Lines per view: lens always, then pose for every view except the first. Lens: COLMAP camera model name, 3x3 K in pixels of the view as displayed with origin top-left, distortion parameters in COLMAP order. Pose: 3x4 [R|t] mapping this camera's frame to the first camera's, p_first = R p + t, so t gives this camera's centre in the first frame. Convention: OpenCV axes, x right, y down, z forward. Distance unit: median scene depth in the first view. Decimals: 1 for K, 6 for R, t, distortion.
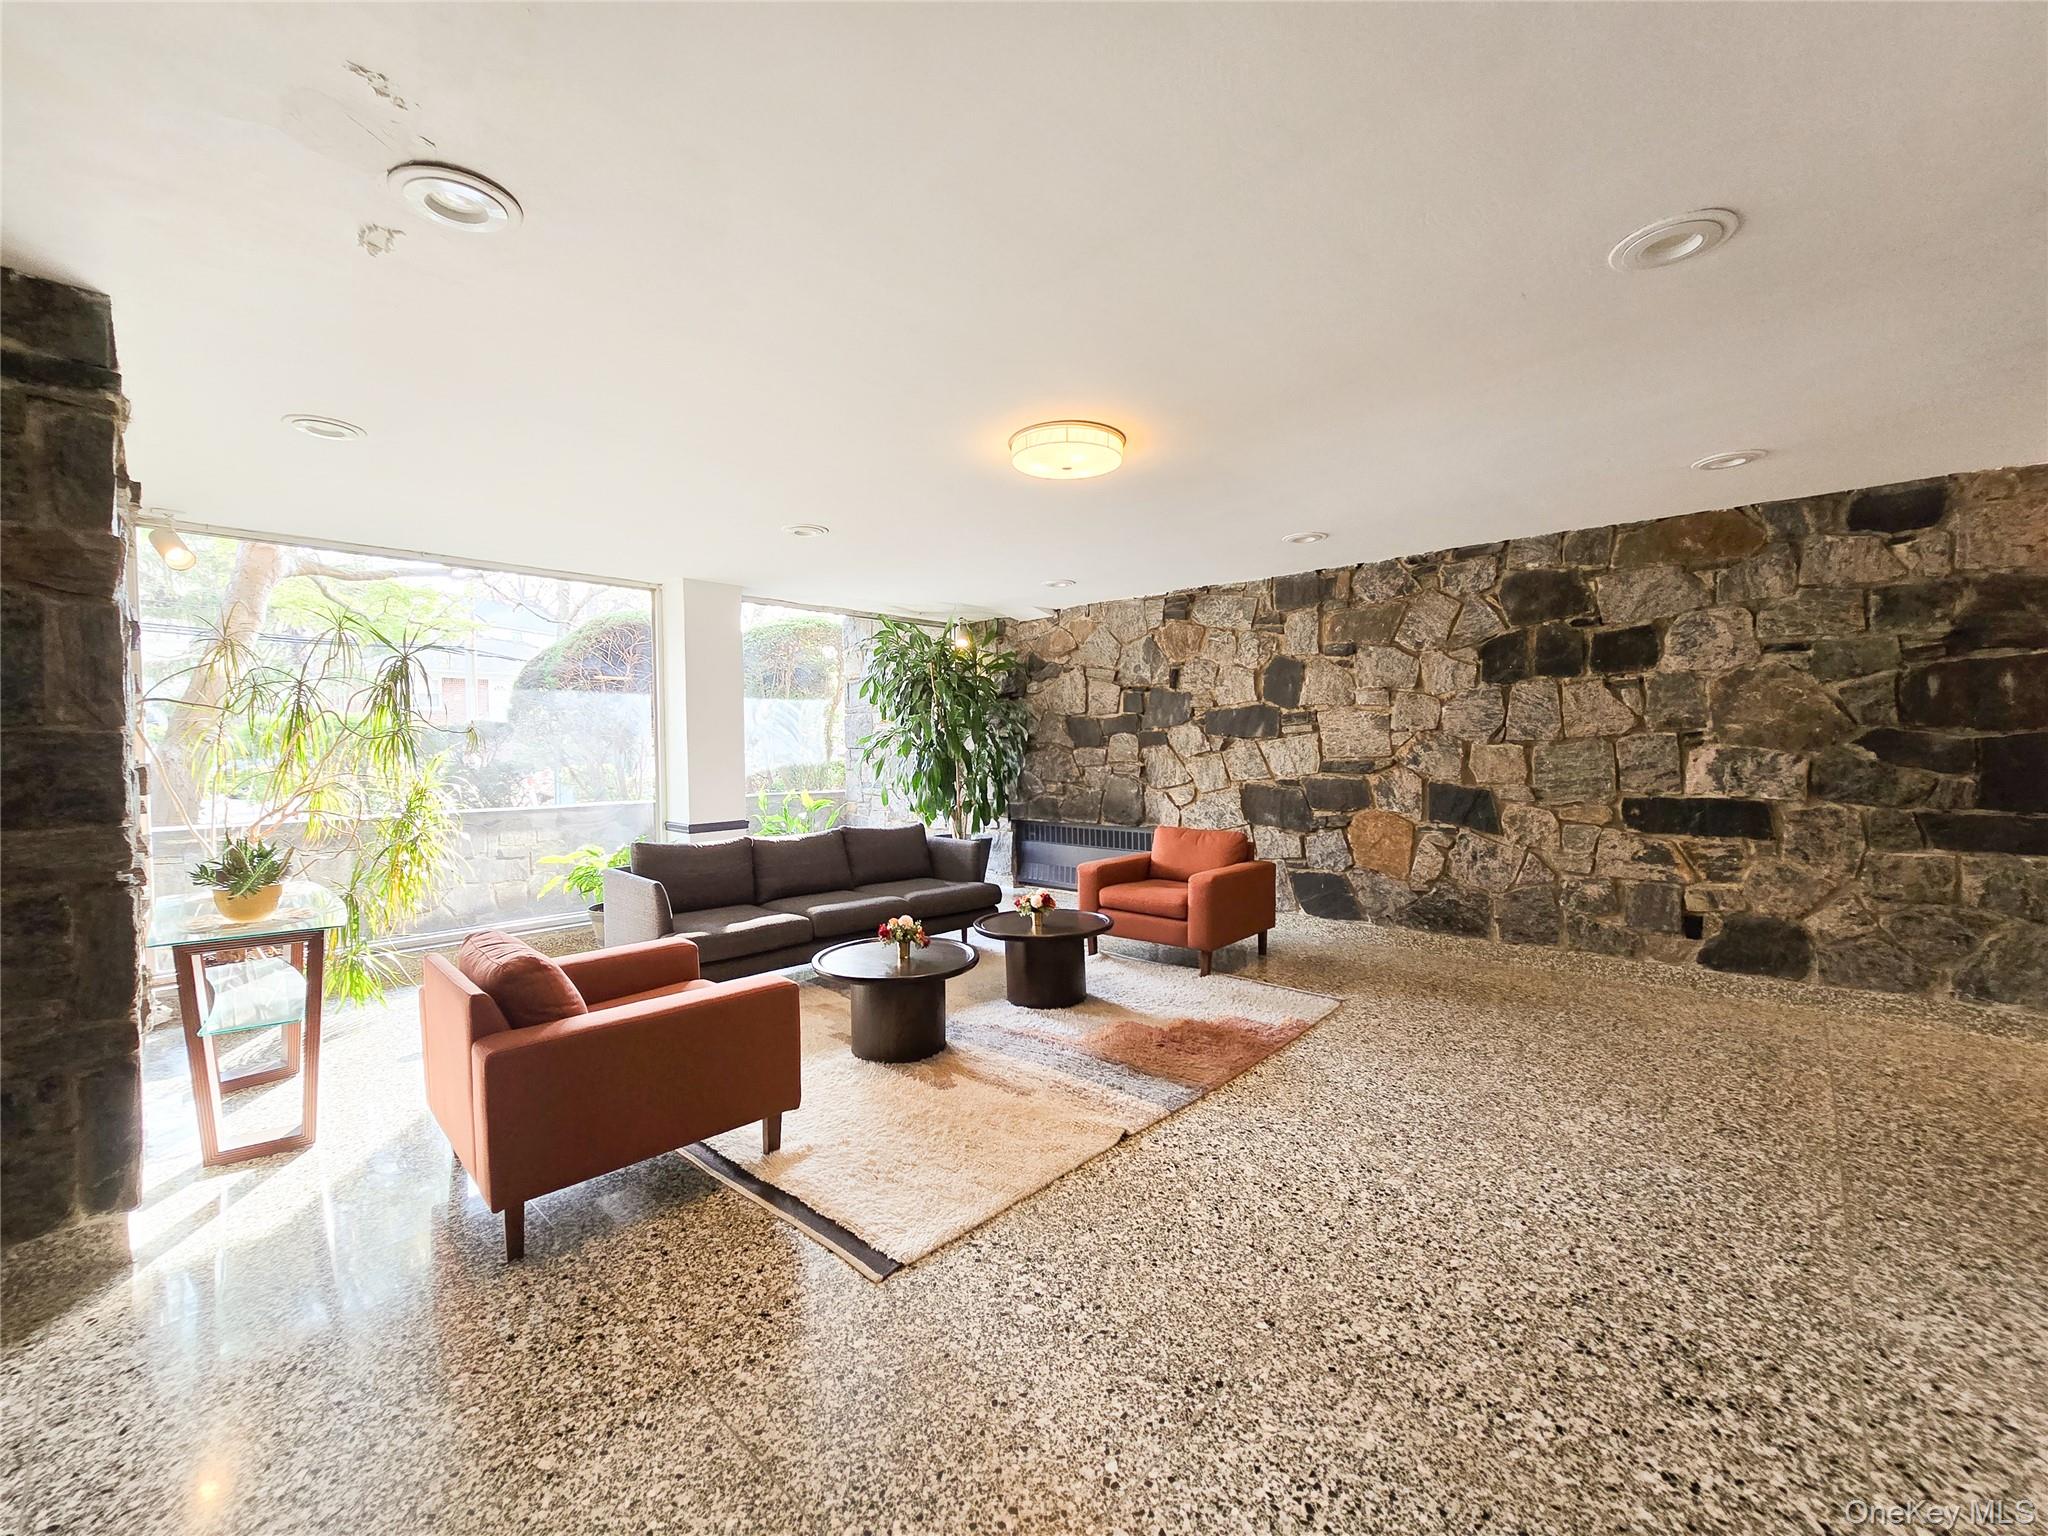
lens RADIAL K [[834.0, 0, 1011.2], [0, 834.0, 770.7], [0, 0, 1]] dist [-0.003801, 0.000122]
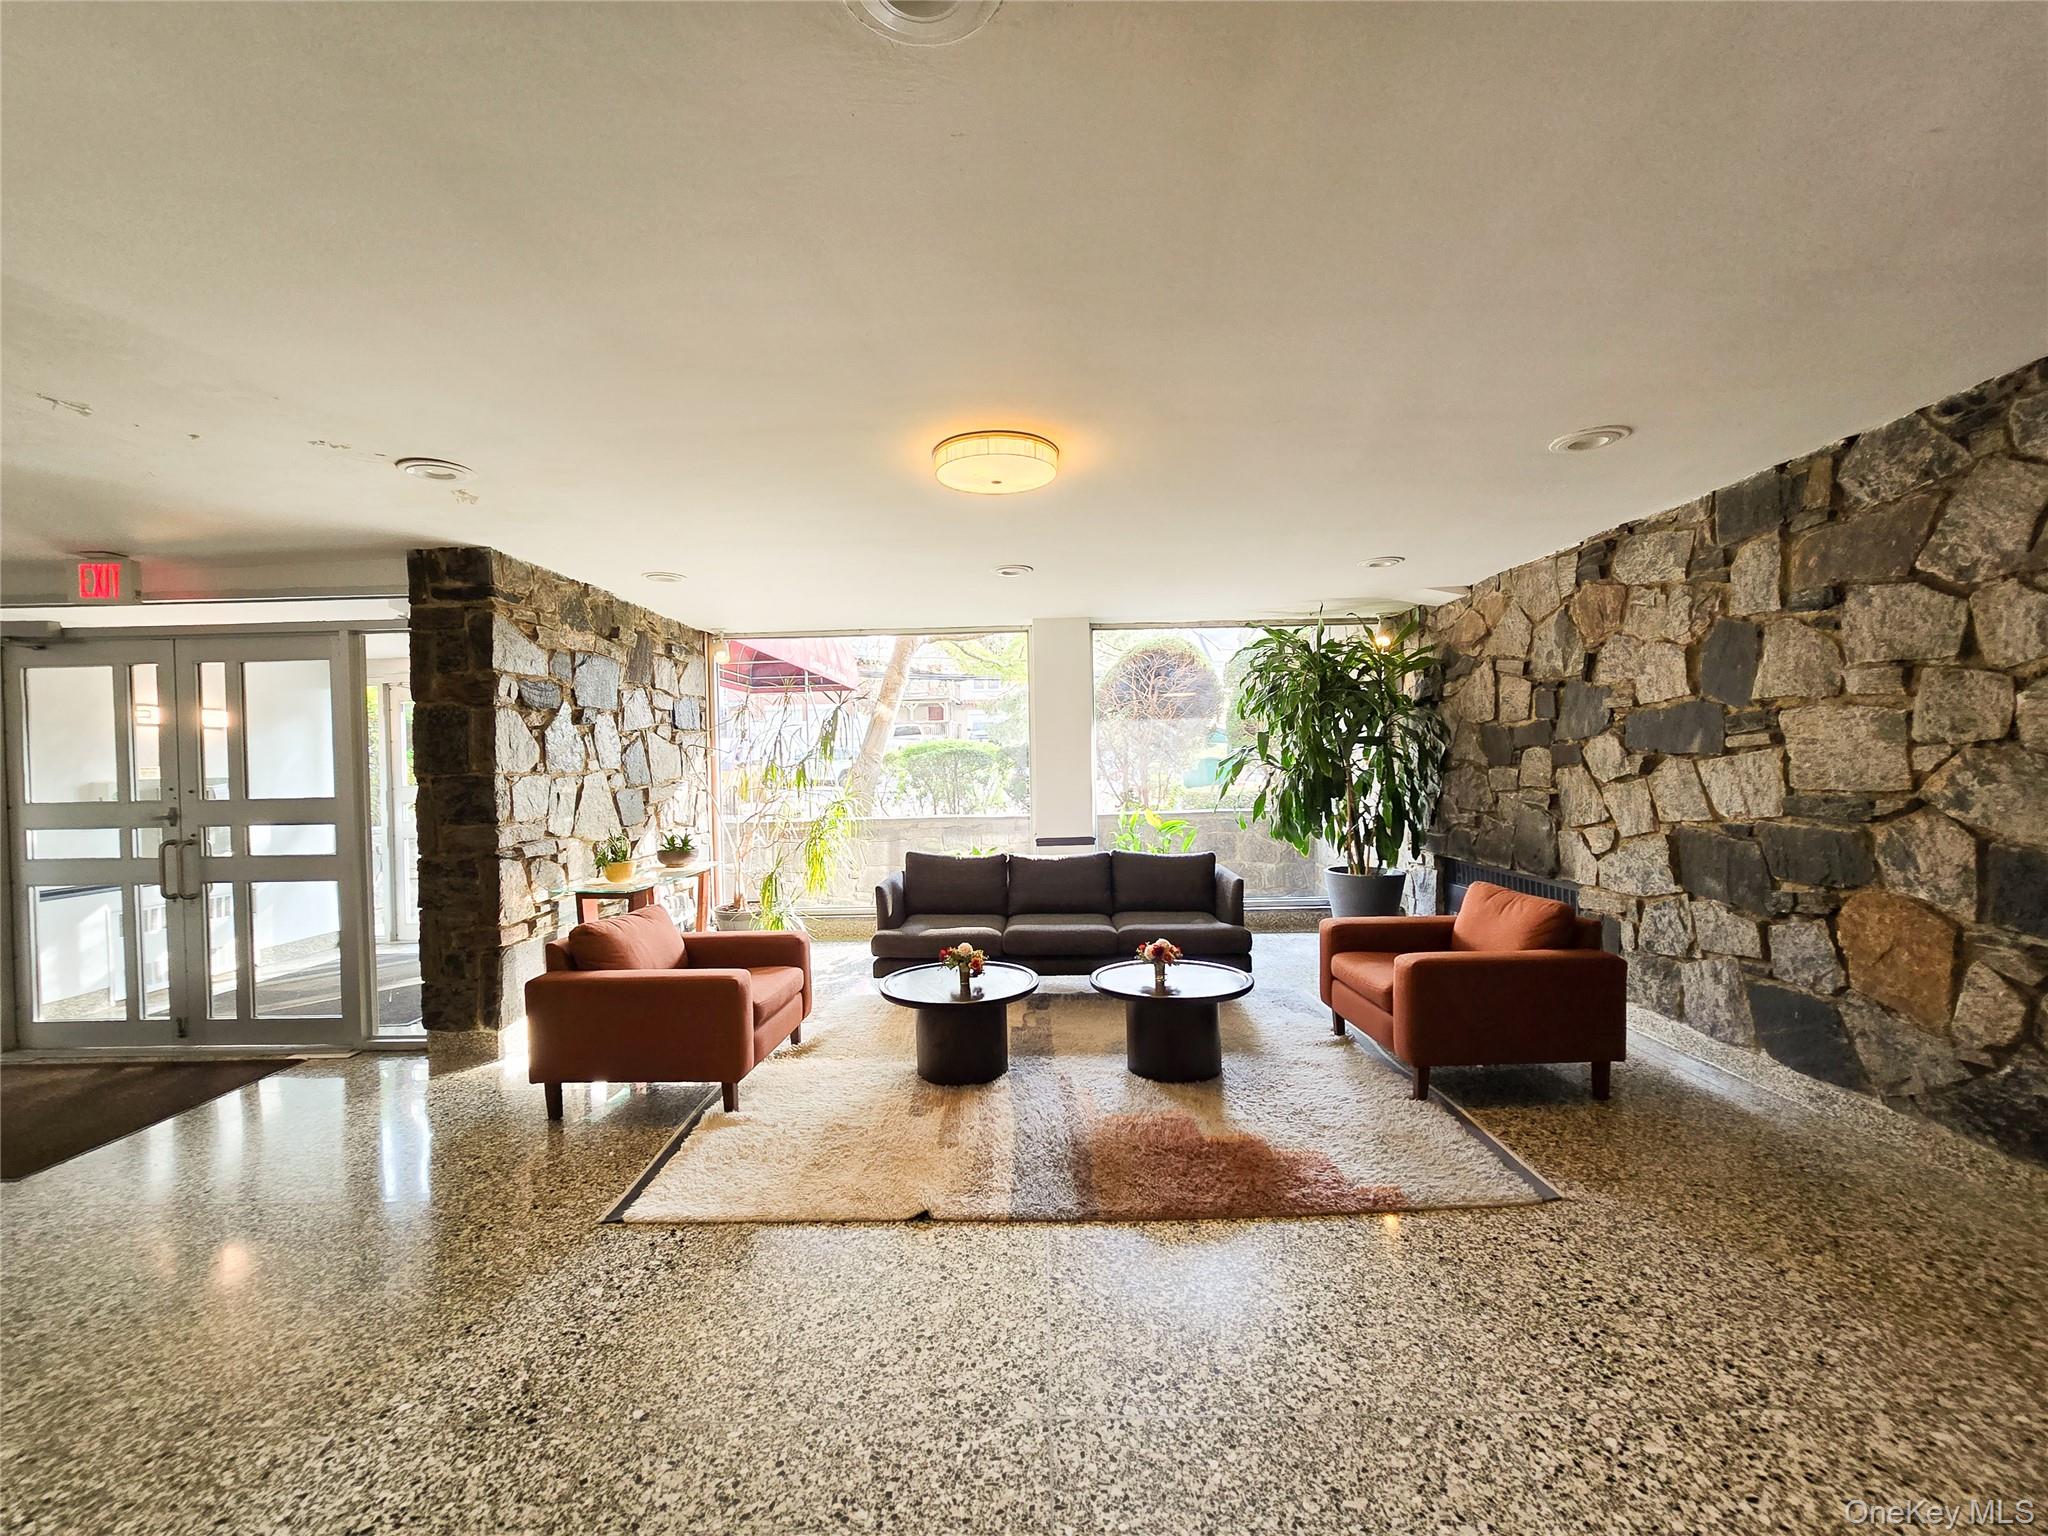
lens RADIAL K [[834.0, 0, 1011.2], [0, 834.0, 770.7], [0, 0, 1]] dist [-0.003801, 0.000122]
pose [[0.679163, 0.002861, -0.733982, 0.425964], [-0.007459, 0.999968, -0.003005, -0.023076], [0.733950, 0.007516, 0.679162, 0.219112]]
